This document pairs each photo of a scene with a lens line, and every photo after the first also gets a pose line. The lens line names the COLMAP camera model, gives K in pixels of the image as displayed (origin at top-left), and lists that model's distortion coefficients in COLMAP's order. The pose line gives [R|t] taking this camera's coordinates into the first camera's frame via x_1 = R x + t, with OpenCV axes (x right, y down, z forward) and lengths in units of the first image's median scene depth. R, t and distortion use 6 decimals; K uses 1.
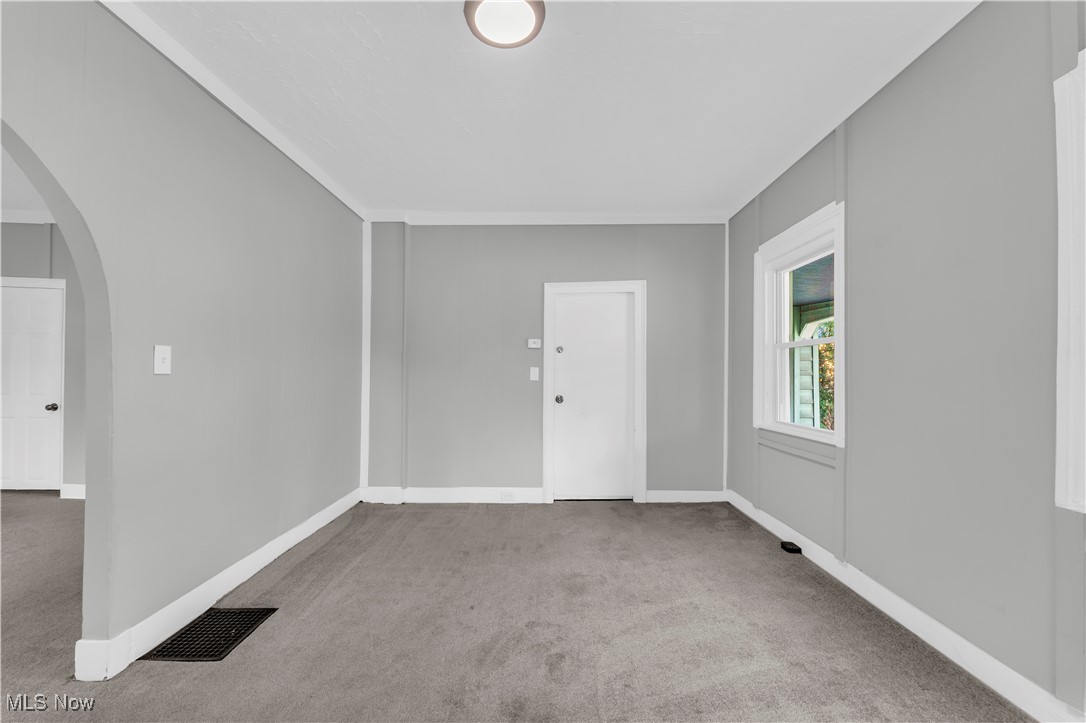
lens RADIAL K [[438.9, 0, 548.0], [0, 438.9, 363.3], [0, 0, 1]] dist [-0.002353, -0.000726]
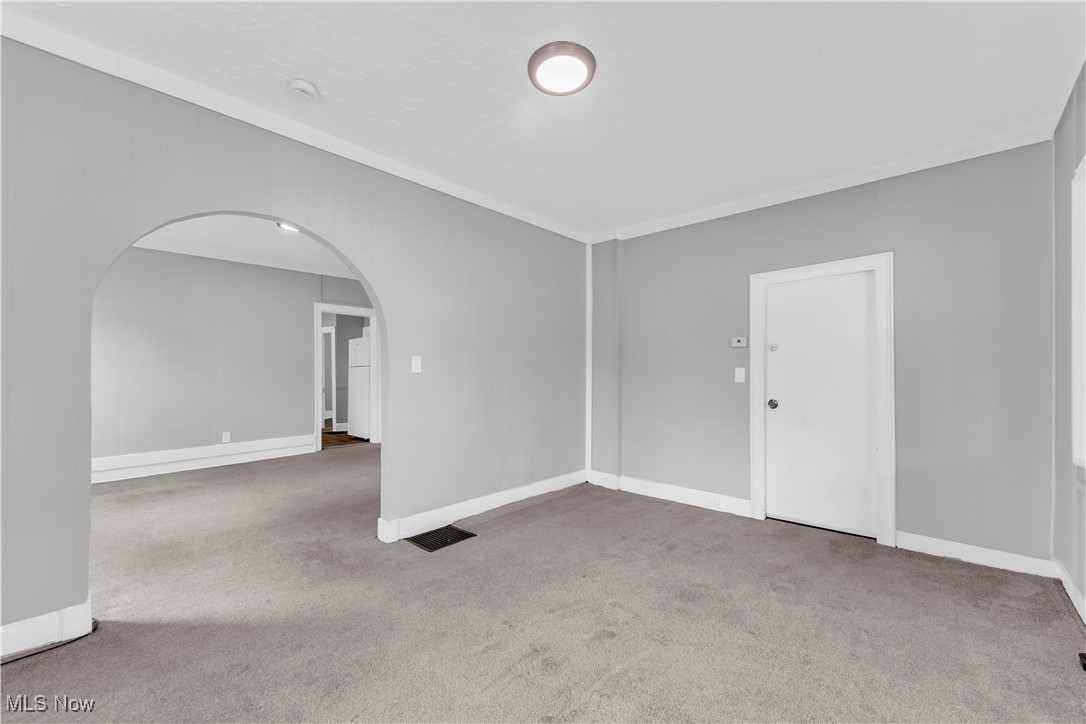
lens RADIAL K [[438.9, 0, 538.3], [0, 438.9, 362.6], [0, 0, 1]] dist [-0.002353, -0.000726]
pose [[0.741158, -0.013056, -0.671204, 0.322009], [0.010321, 0.999914, -0.008053, 0.001435], [0.671251, -0.000959, 0.741229, 0.038201]]
